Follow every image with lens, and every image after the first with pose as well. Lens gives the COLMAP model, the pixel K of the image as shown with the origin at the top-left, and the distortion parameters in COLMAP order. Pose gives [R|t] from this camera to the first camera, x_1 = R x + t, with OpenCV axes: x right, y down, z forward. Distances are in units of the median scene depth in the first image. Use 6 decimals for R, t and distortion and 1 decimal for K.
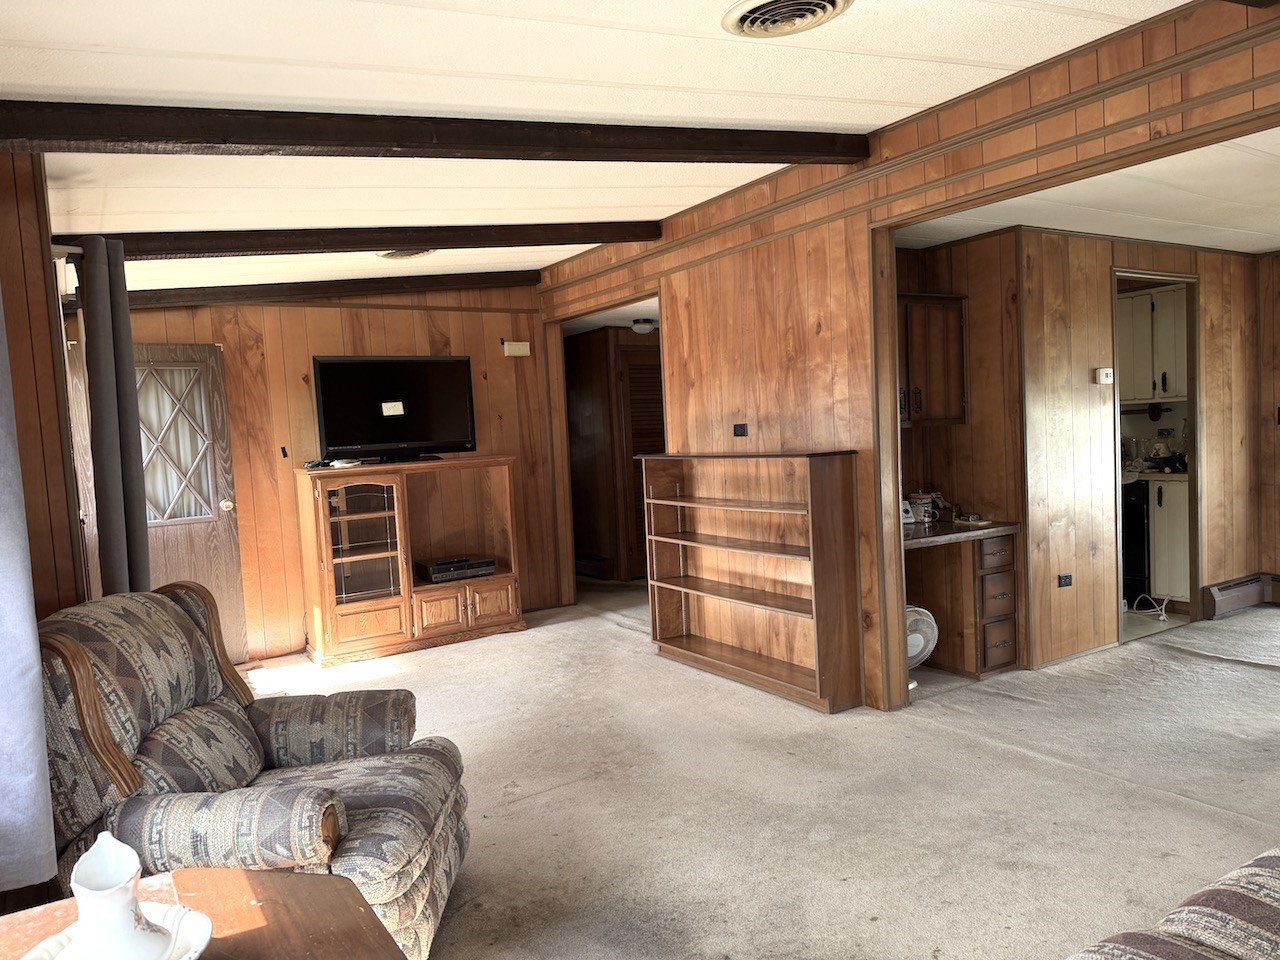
lens RADIAL K [[892.4, 0, 637.7], [0, 892.4, 485.3], [0, 0, 1]] dist [0.053698, -0.066012]
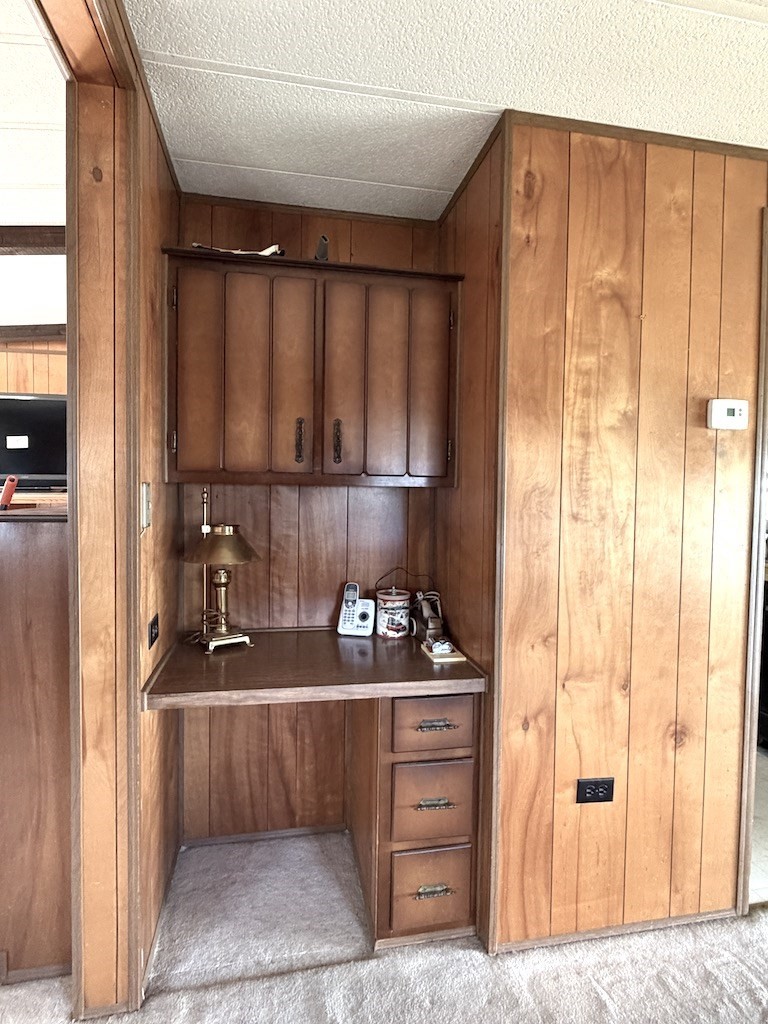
lens RADIAL K [[562.7, 0, 381.7], [0, 562.7, 508.7], [0, 0, 1]] dist [0.005349, -0.002189]
pose [[0.935676, 0.077031, -0.344350, 0.474144], [-0.083795, 0.996472, -0.004779, -0.050412], [0.342767, 0.033326, 0.938829, 0.659541]]
